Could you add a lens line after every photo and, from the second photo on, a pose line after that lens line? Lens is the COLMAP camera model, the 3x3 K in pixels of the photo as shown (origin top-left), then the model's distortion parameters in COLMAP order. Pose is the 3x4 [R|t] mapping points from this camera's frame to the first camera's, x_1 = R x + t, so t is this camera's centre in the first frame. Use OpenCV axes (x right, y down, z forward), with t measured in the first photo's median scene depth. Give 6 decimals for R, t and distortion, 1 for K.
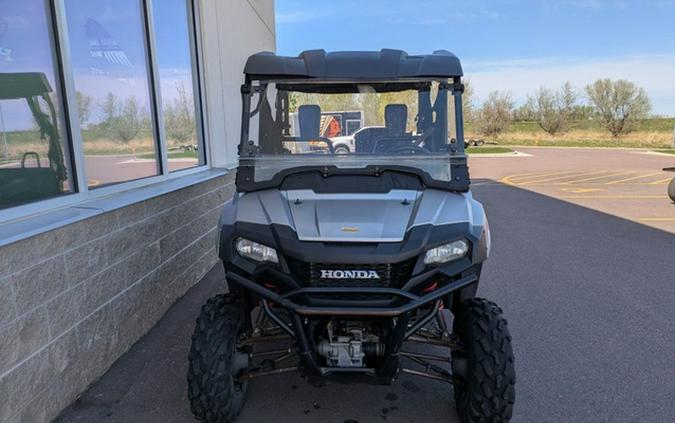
lens RADIAL K [[446.6, 0, 337.5], [0, 446.6, 211.5], [0, 0, 1]] dist [0.001201, -0.001573]
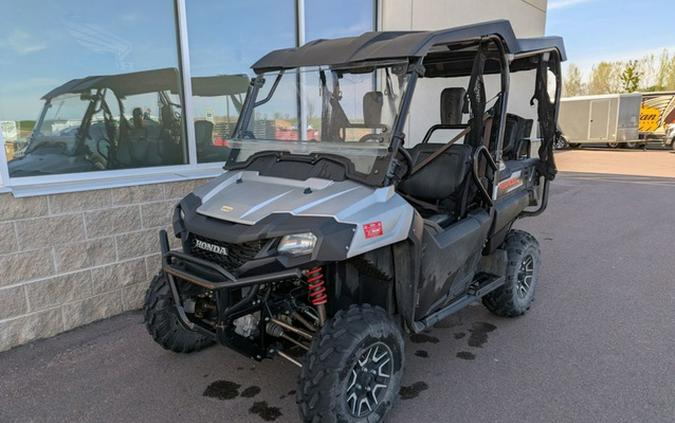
lens RADIAL K [[446.6, 0, 337.5], [0, 446.6, 211.5], [0, 0, 1]] dist [0.001201, -0.001573]
pose [[0.804342, 0.124849, -0.580901, 0.759477], [-0.108138, 0.992106, 0.063495, -0.043801], [0.584243, 0.011746, 0.811494, 0.228797]]
